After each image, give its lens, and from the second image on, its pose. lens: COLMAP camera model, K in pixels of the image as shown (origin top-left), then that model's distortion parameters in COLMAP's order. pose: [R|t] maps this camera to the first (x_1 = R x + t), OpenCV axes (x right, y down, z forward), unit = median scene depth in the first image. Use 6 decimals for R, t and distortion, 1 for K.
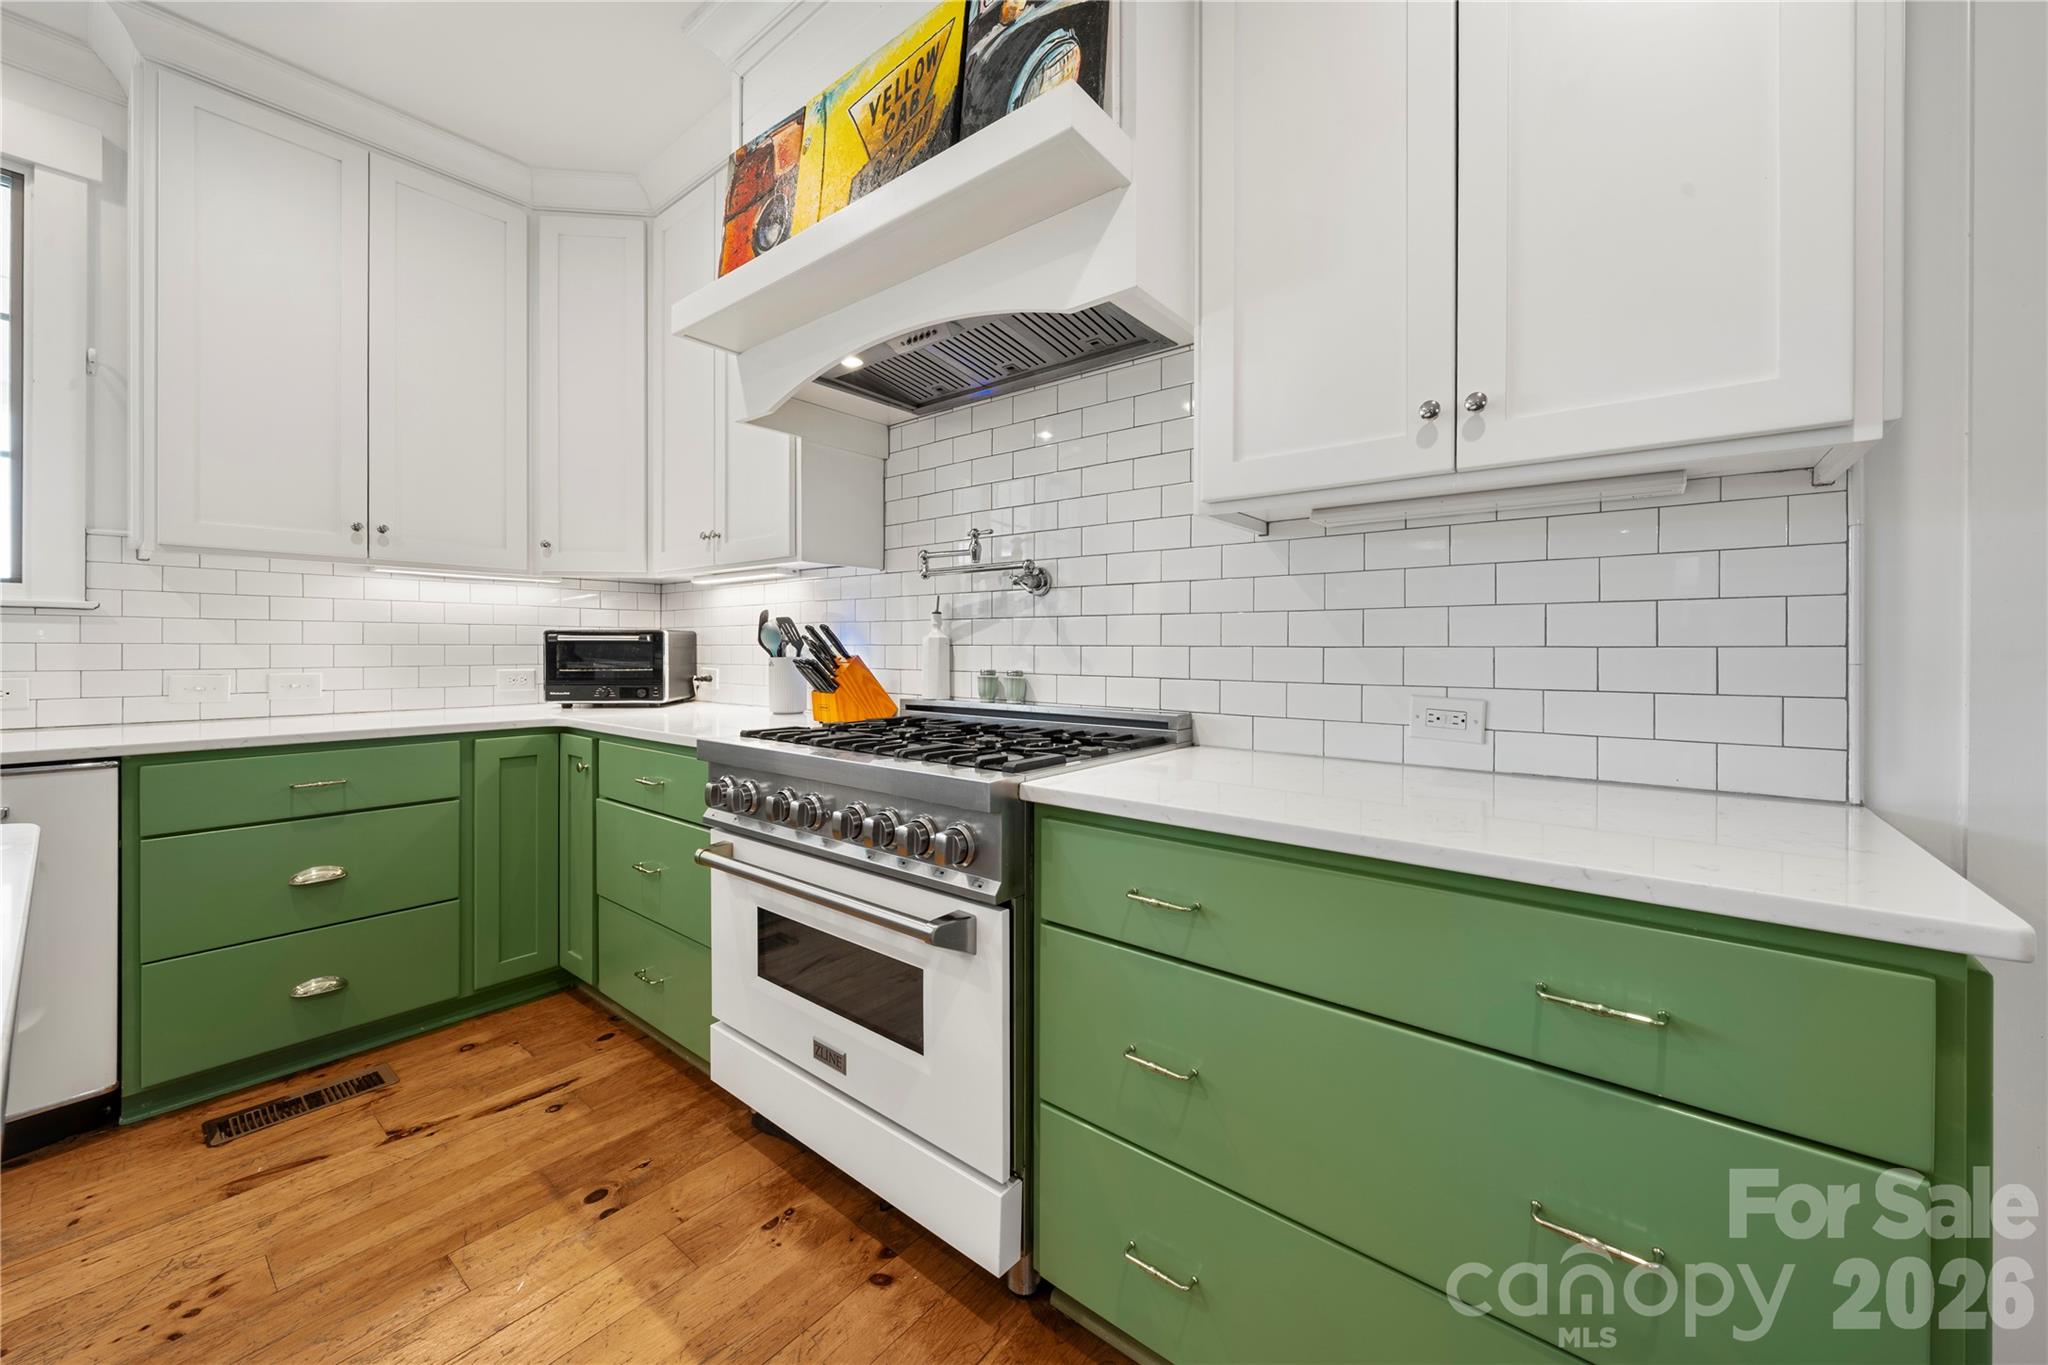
lens RADIAL K [[767.9, 0, 1018.1], [0, 767.9, 649.4], [0, 0, 1]] dist [-0.002654, -0.000247]
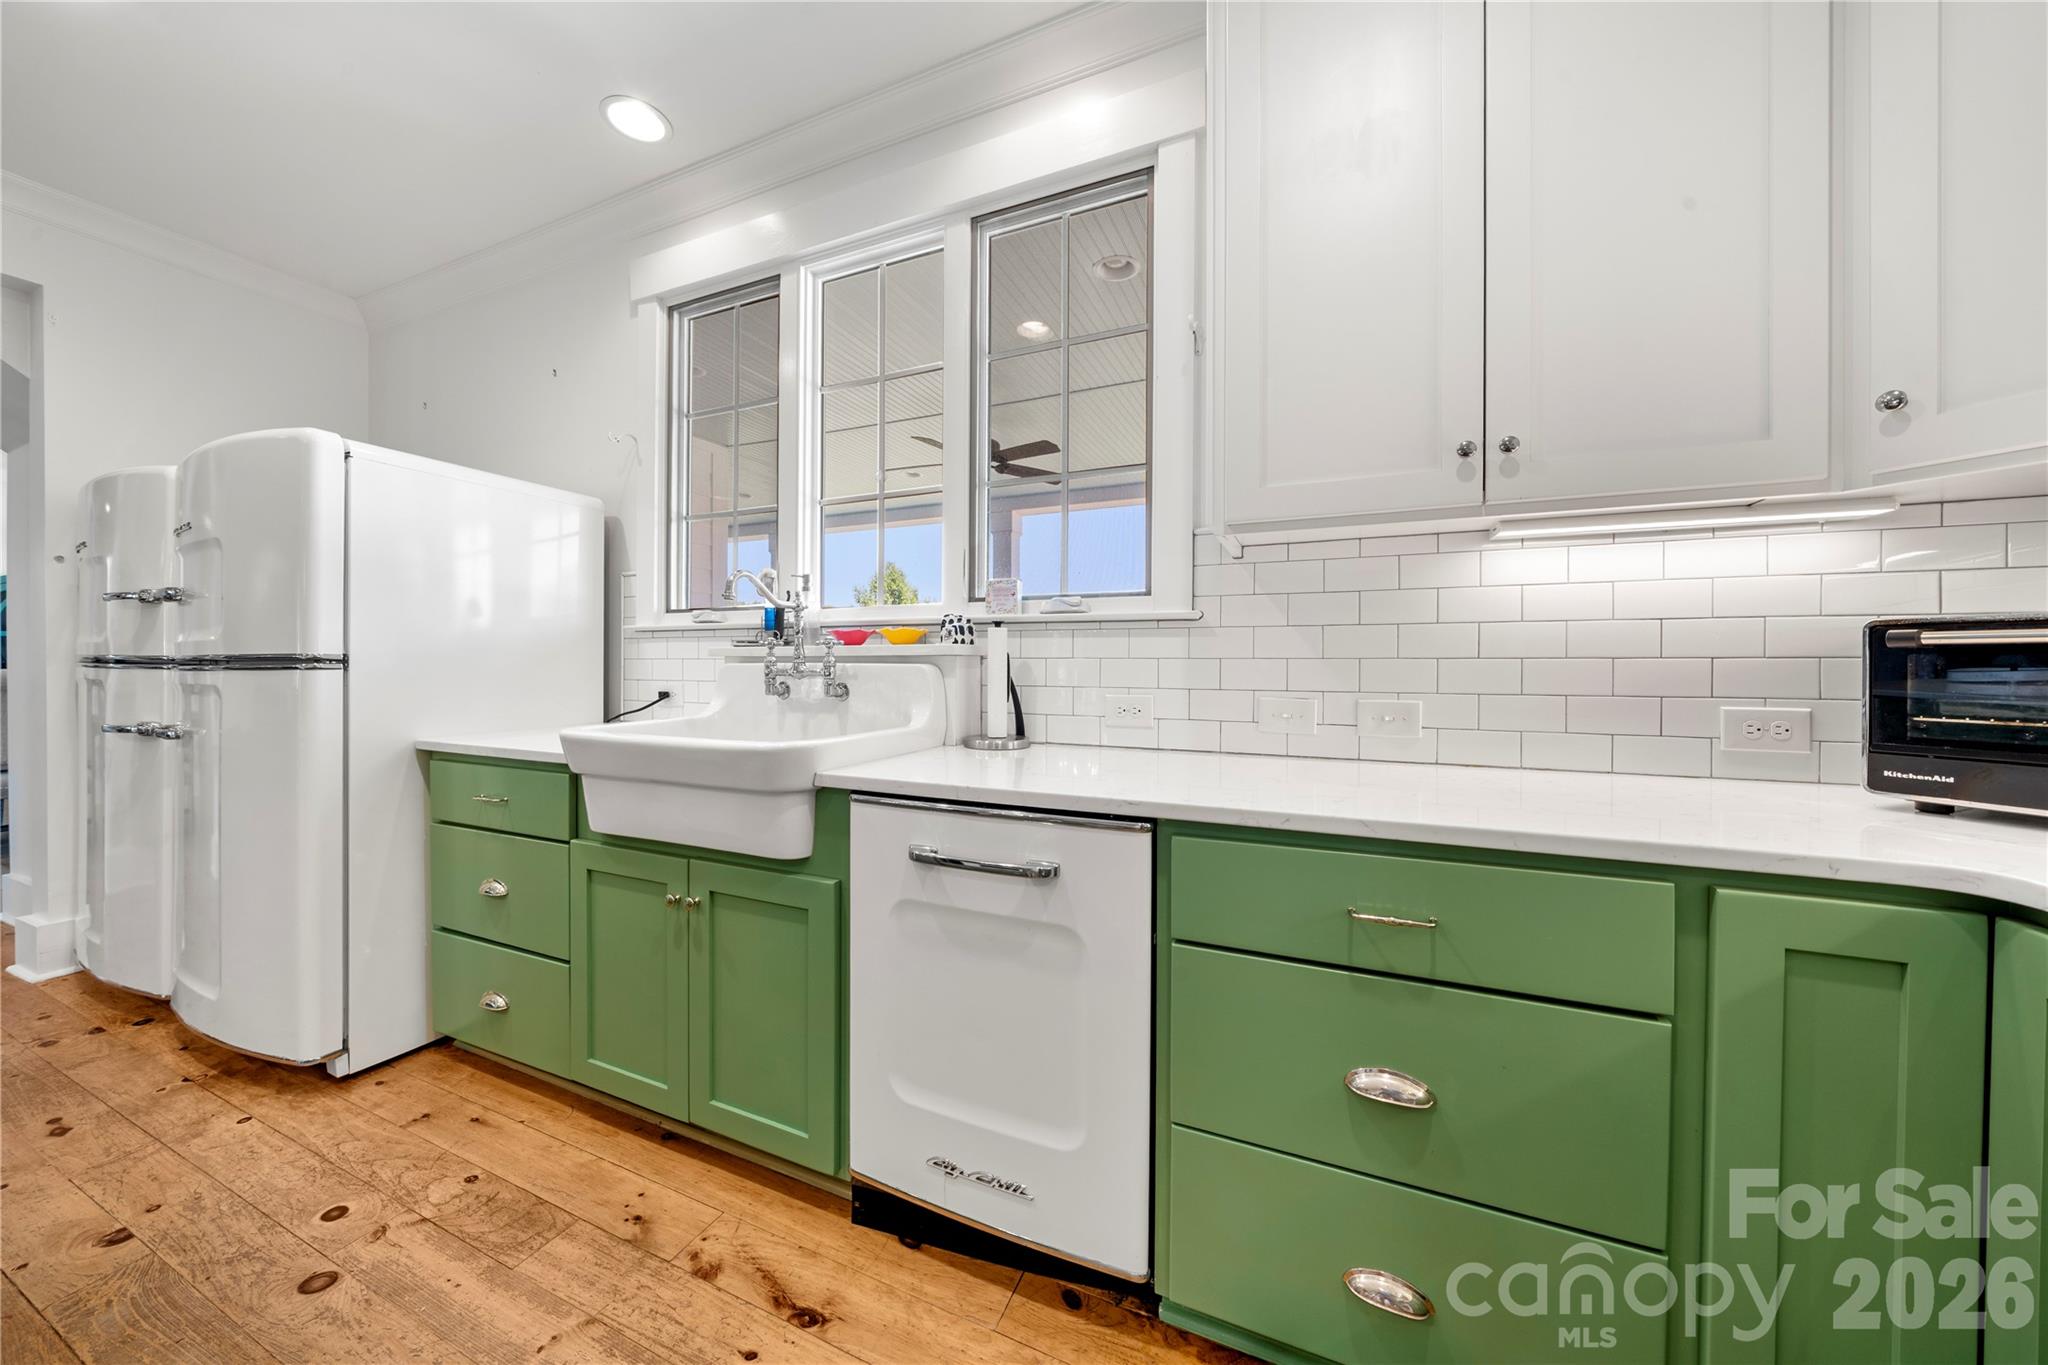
lens RADIAL K [[691.7, 0, 1027.2], [0, 691.7, 670.0], [0, 0, 1]] dist [0.000909, -0.003322]
pose [[0.262382, 0.007397, -0.964936, -0.496233], [-0.002927, 0.999972, 0.006870, 0.000533], [0.964960, 0.001021, 0.262397, 0.604954]]
